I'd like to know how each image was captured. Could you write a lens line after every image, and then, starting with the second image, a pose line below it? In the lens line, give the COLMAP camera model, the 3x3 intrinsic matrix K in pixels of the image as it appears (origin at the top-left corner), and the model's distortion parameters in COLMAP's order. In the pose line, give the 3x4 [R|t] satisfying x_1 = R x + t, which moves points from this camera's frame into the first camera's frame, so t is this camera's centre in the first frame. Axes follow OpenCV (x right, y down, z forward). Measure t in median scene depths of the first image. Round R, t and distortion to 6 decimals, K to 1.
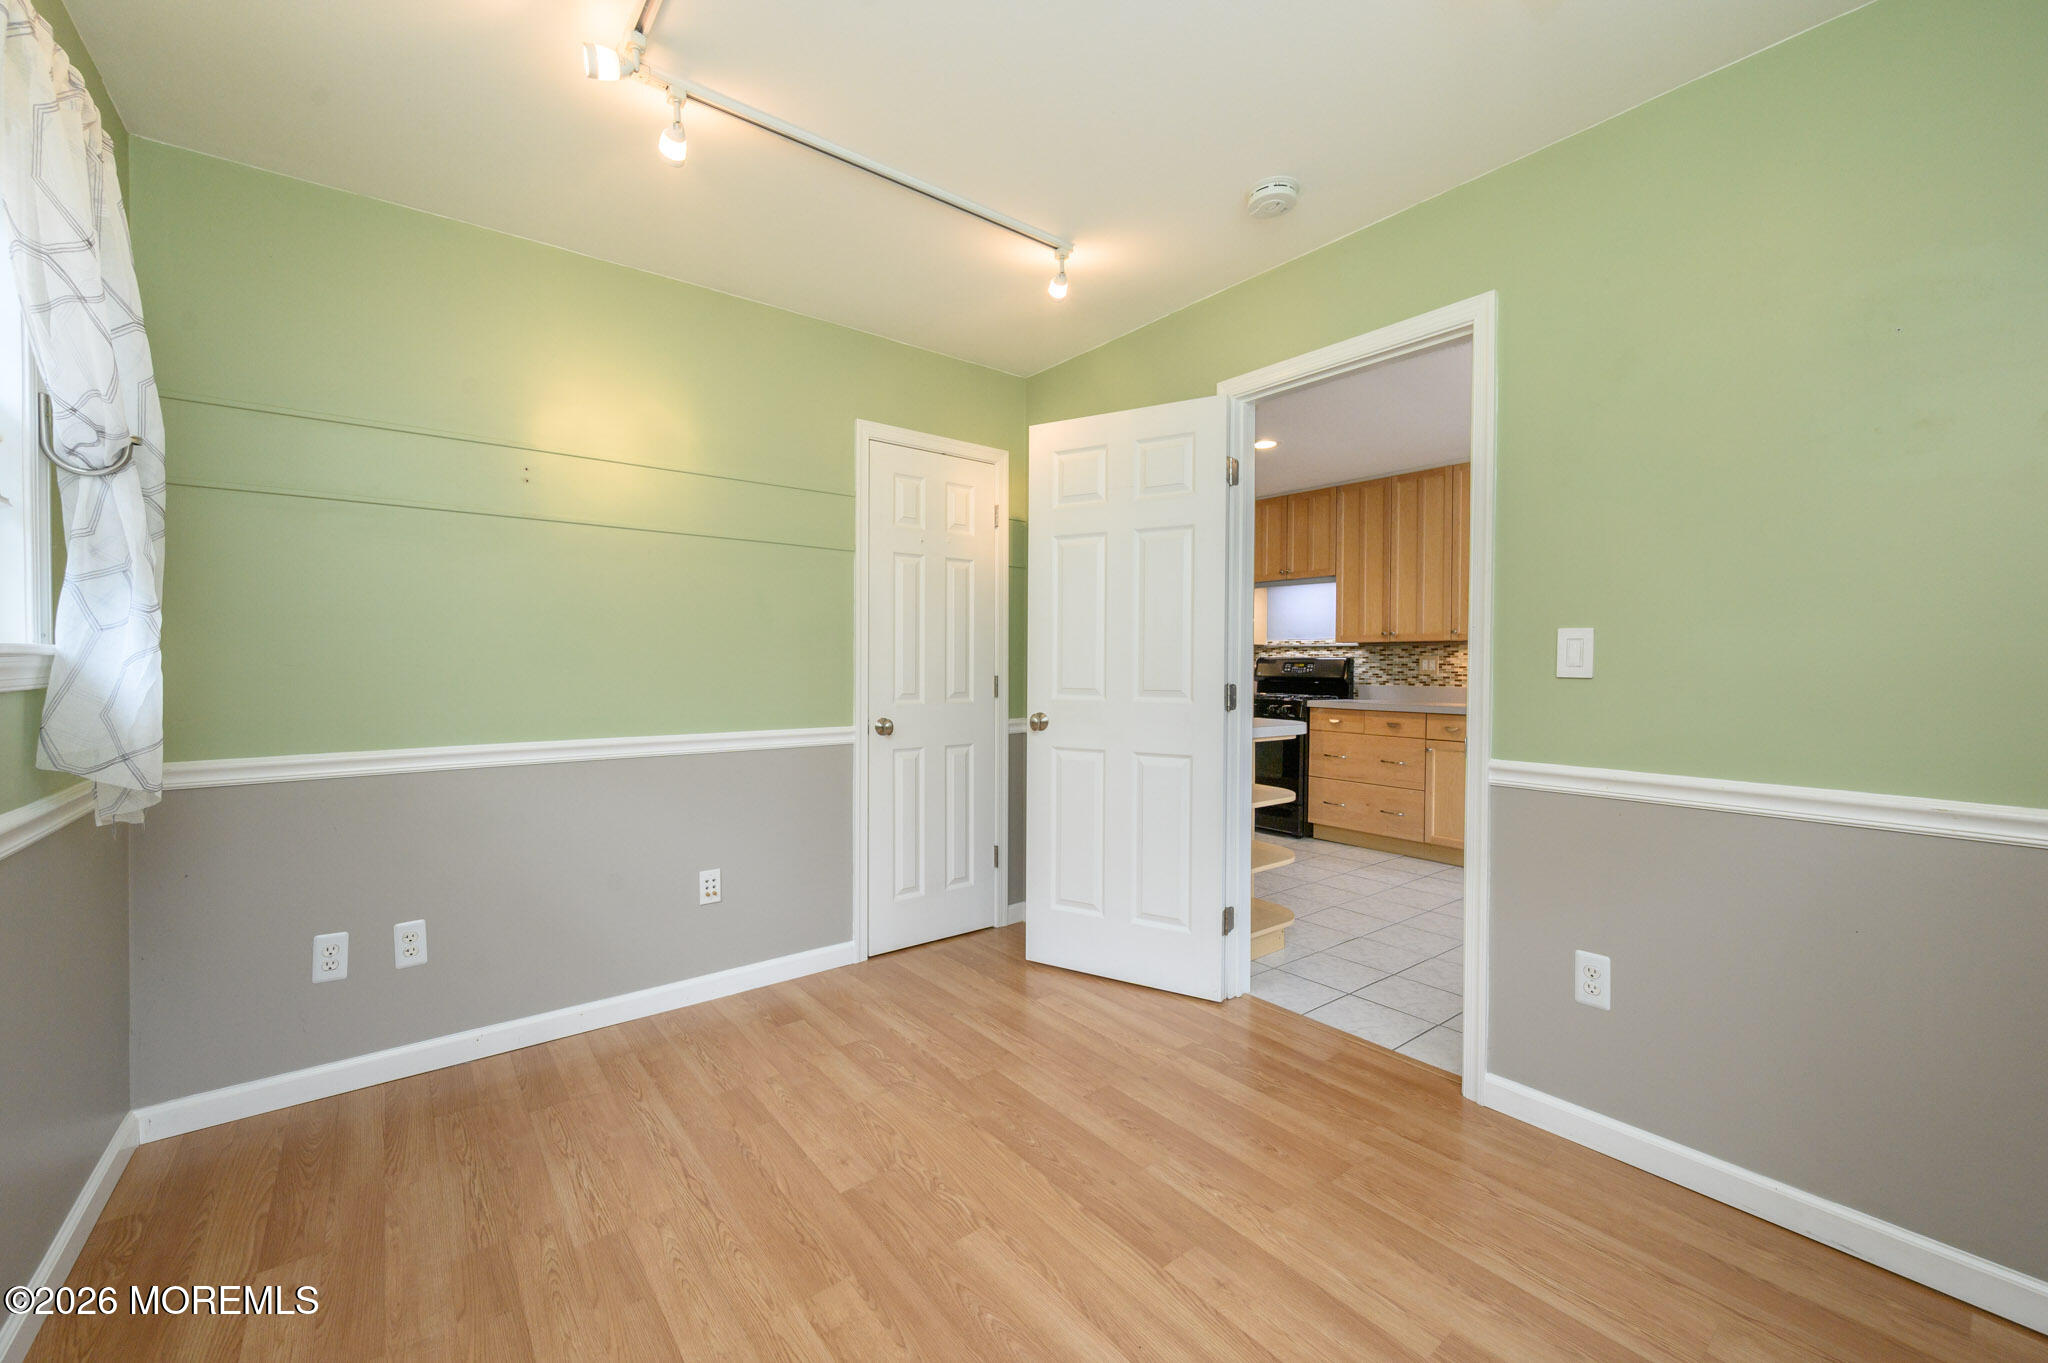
lens RADIAL K [[809.3, 0, 1029.2], [0, 809.3, 668.9], [0, 0, 1]] dist [0.000303, 0.000558]
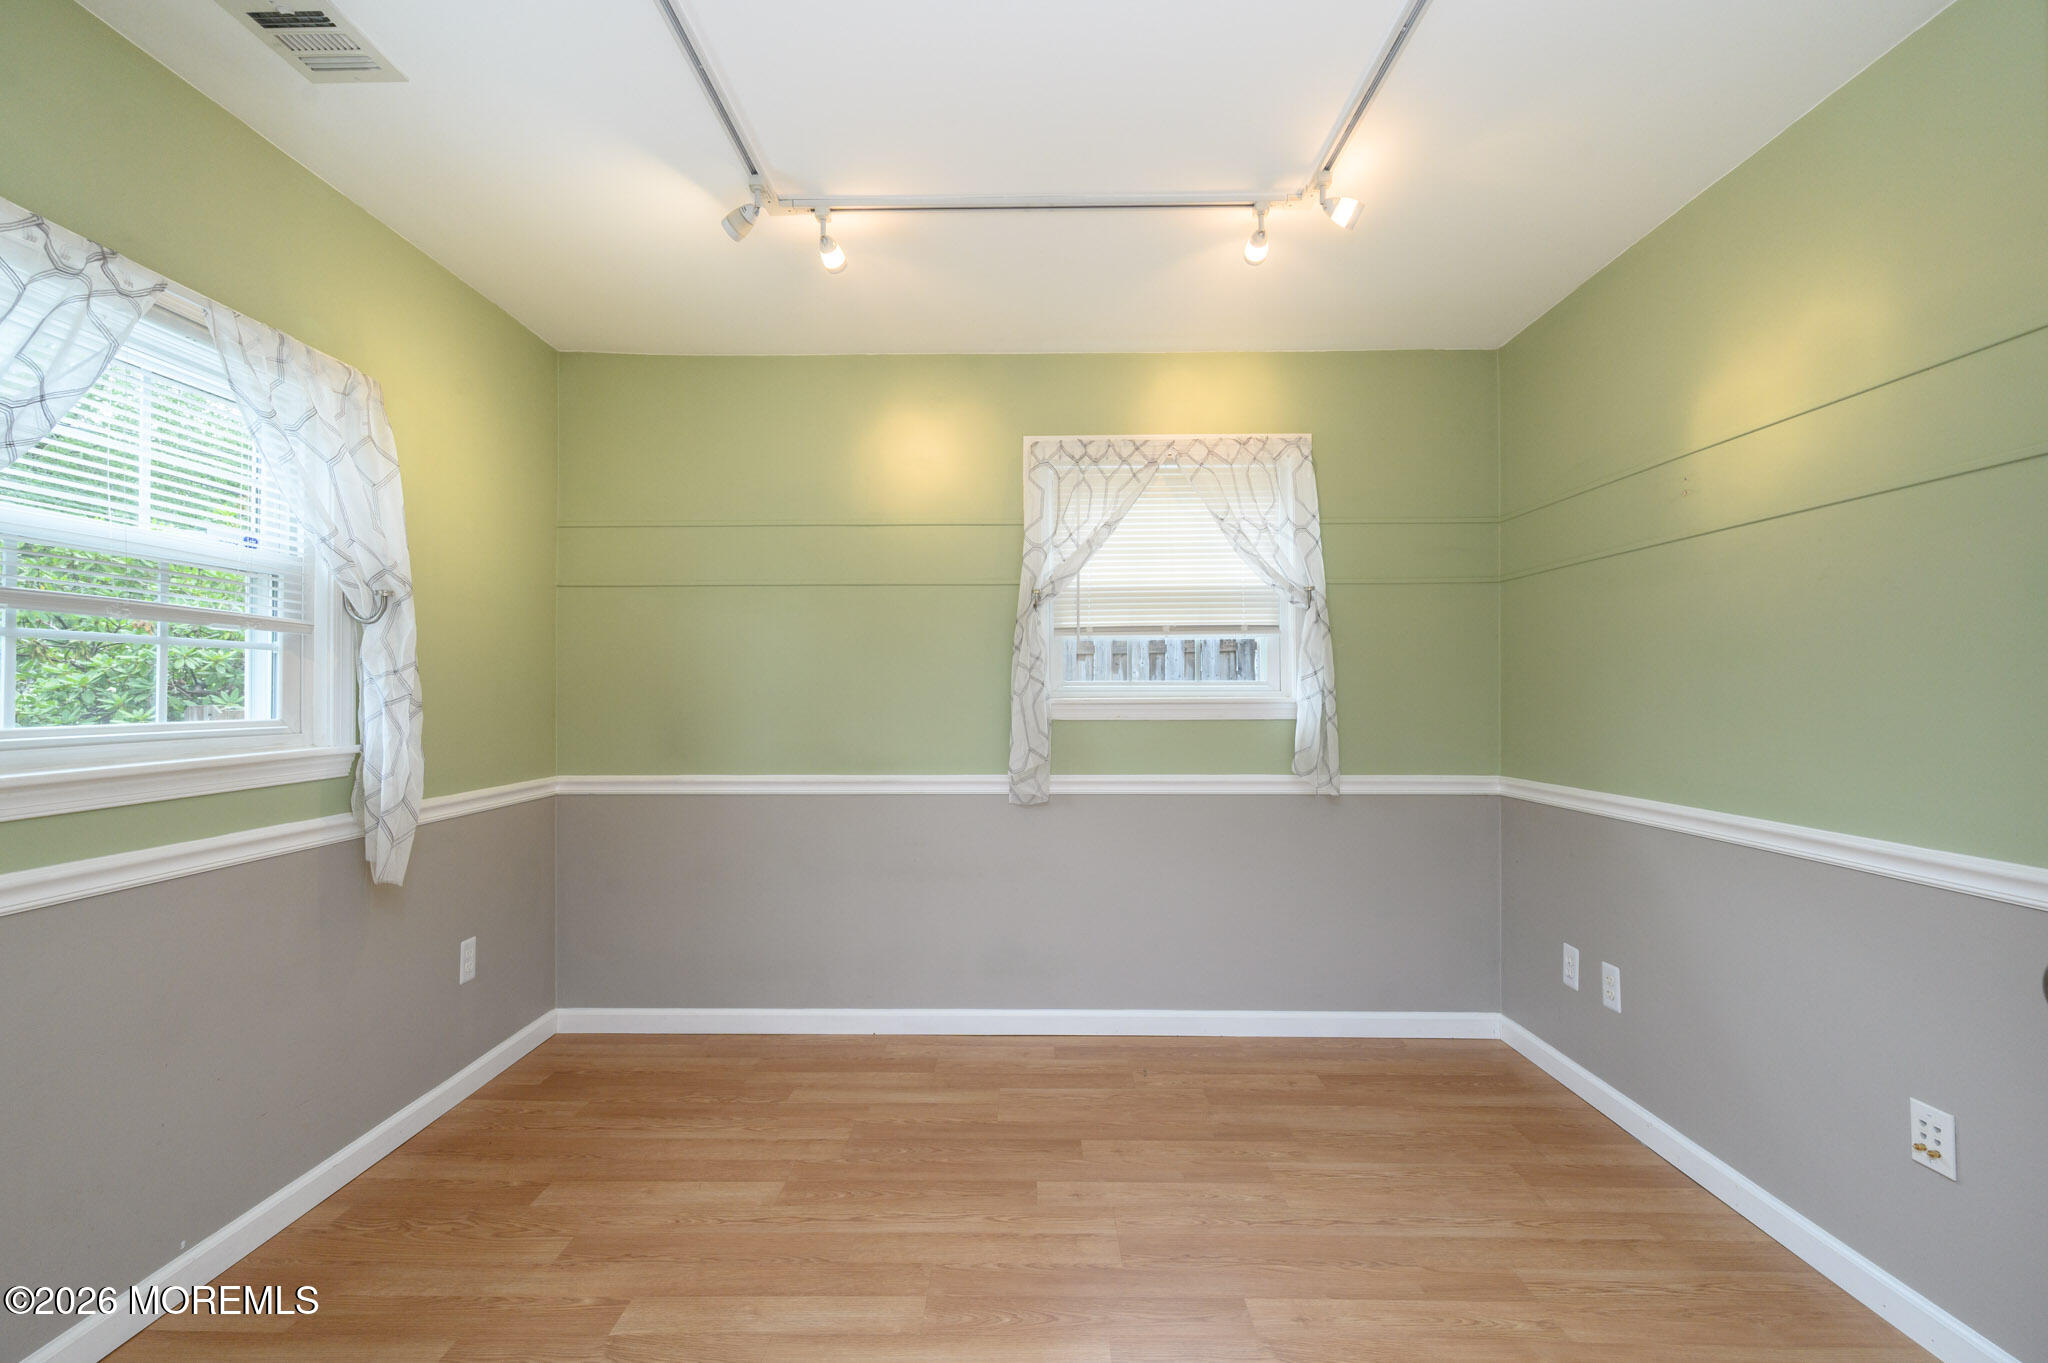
lens RADIAL K [[809.3, 0, 1008.7], [0, 809.3, 683.4], [0, 0, 1]] dist [0.000303, 0.000558]
pose [[-0.642912, -0.012570, -0.765837, 0.211097], [-0.005884, 0.999917, -0.011473, -0.010289], [0.765917, -0.002870, -0.642933, 0.454624]]
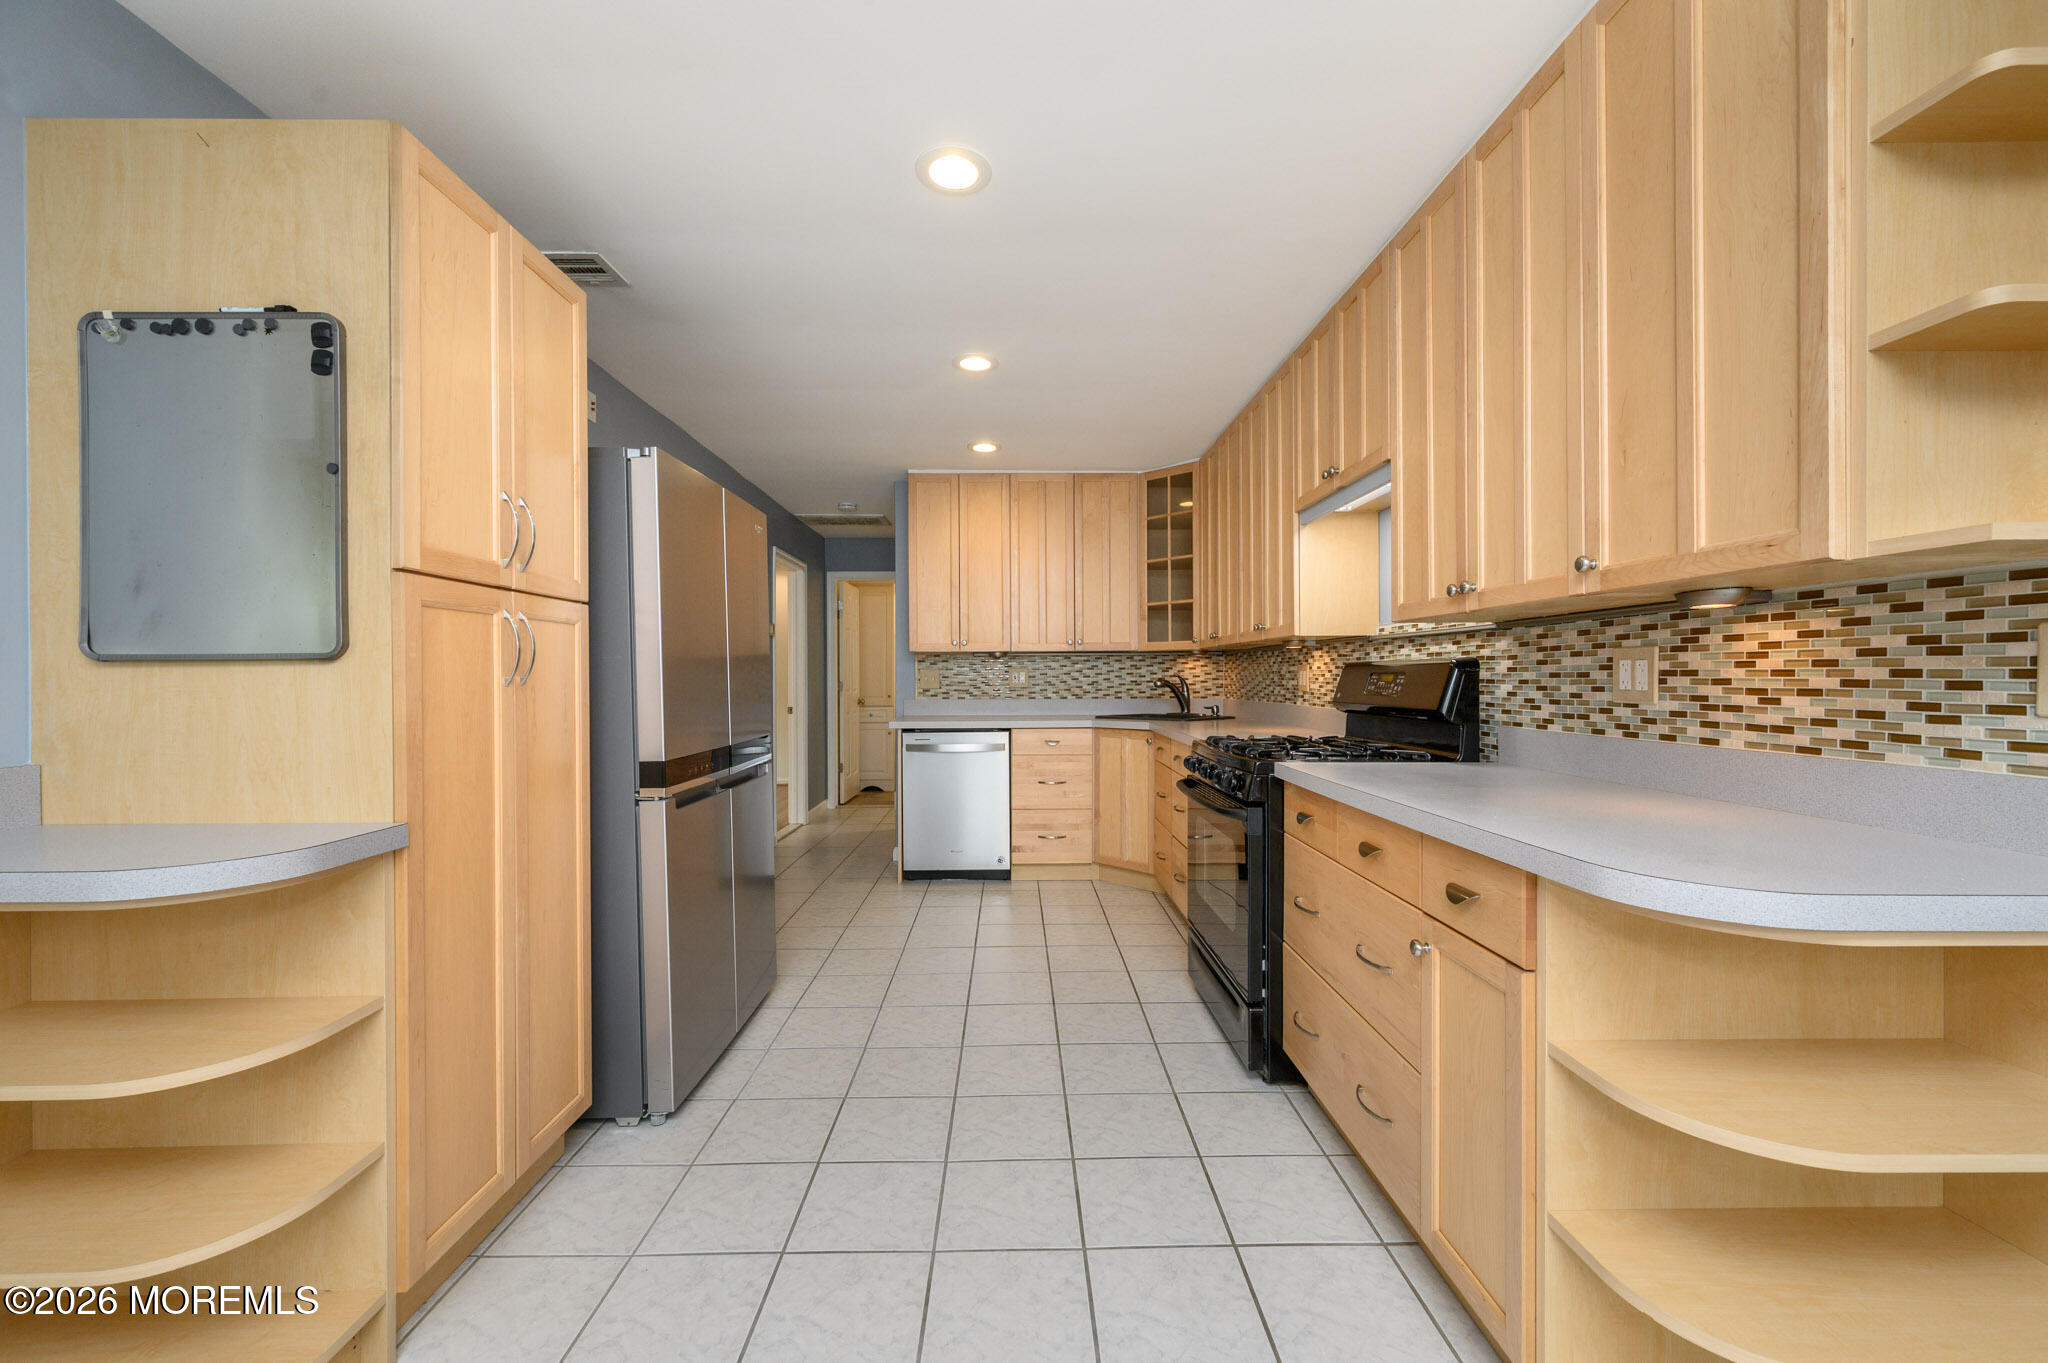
lens RADIAL K [[809.3, 0, 1024.0], [0, 809.3, 682.5], [0, 0, 1]] dist [0.000303, 0.000558]
pose [[0.790213, -0.005421, -0.612808, 0.506670], [0.006437, 0.999979, -0.000545, -0.003287], [0.612798, -0.003514, 0.790232, 0.588954]]
